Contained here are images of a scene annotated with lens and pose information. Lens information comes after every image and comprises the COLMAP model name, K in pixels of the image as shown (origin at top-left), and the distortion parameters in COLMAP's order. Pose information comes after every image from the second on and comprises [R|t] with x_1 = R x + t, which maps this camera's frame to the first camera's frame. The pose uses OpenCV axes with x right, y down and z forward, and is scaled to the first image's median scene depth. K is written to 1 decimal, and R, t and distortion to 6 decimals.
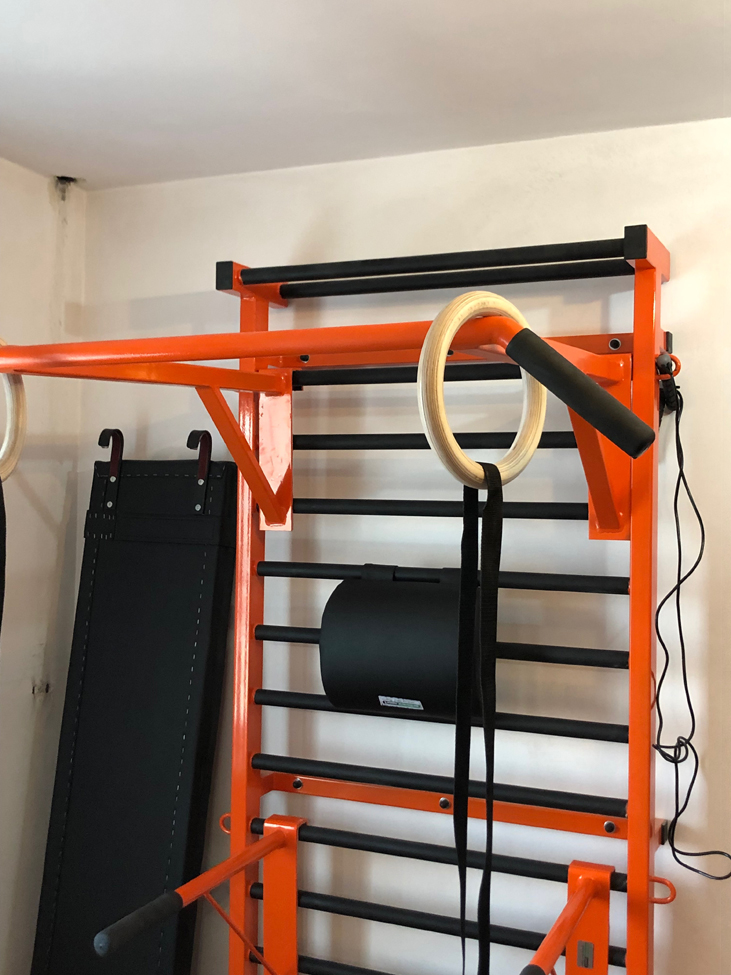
lens RADIAL K [[1127.0, 0, 381.3], [0, 1127.0, 477.5], [0, 0, 1]] dist [0.043735, 0.000000]
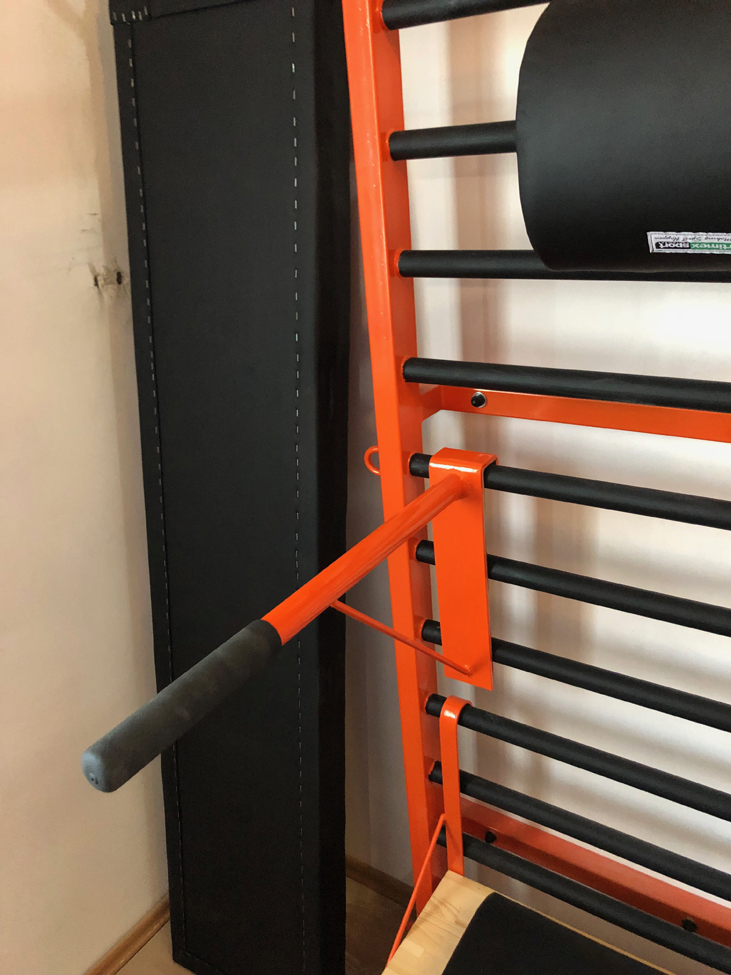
lens RADIAL K [[808.9, 0, 376.9], [0, 808.9, 487.8], [0, 0, 1]] dist [0.035108, -0.040423]
pose [[0.982893, -0.020754, -0.183003, -0.049361], [0.093973, 0.911070, 0.401398, 0.131948], [0.158399, -0.411728, 0.897435, 0.580374]]
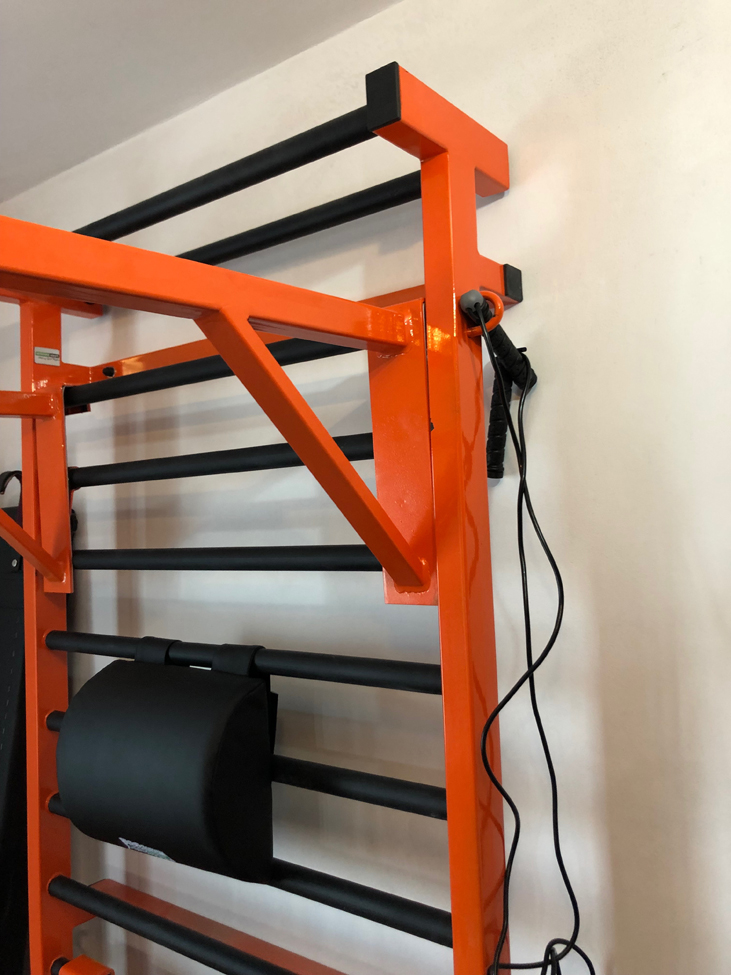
lens RADIAL K [[808.9, 0, 372.1], [0, 808.9, 479.6], [0, 0, 1]] dist [0.035108, -0.040423]
pose [[0.973113, -0.062791, -0.221604, 0.249995], [0.056193, 0.997772, -0.035964, 0.001881], [0.223369, 0.022545, 0.974473, 0.500039]]
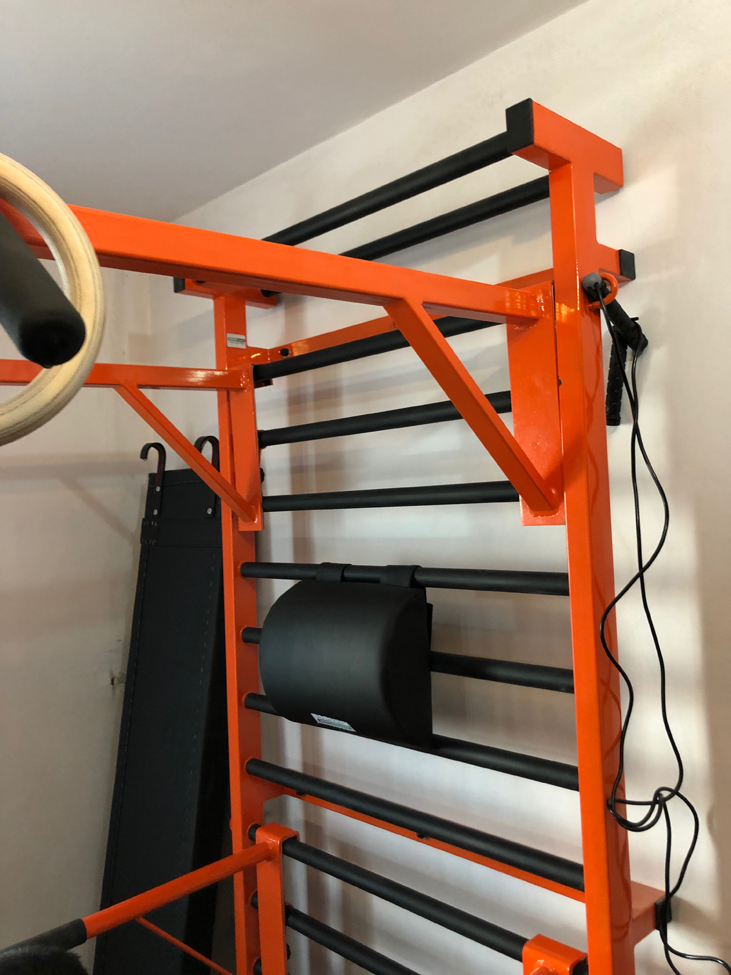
lens RADIAL K [[808.9, 0, 365.4], [0, 808.9, 480.0], [0, 0, 1]] dist [0.035108, -0.040423]
pose [[0.927471, -0.065763, -0.368066, 0.260775], [0.061162, 0.997835, -0.024168, 0.026792], [0.368859, -0.000097, 0.929485, 0.388190]]
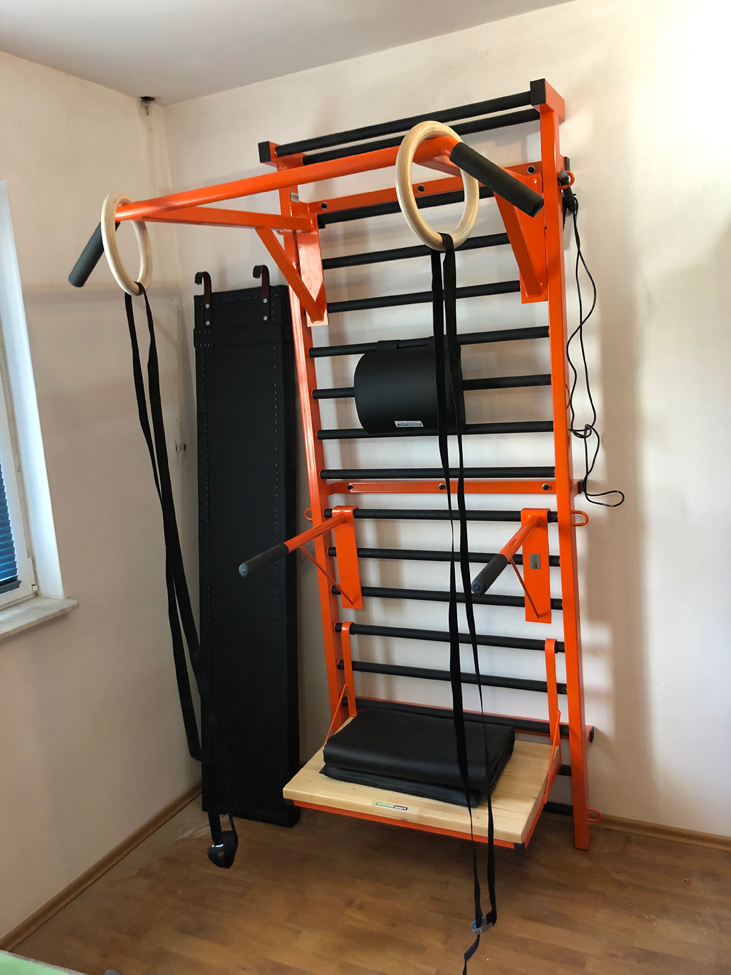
lens RADIAL K [[808.9, 0, 374.5], [0, 808.9, 485.0], [0, 0, 1]] dist [0.035108, -0.040423]
pose [[0.994878, -0.094493, -0.035898, 0.001386], [0.099525, 0.977793, 0.184434, 0.064064], [0.017673, -0.187062, 0.982189, -0.119364]]
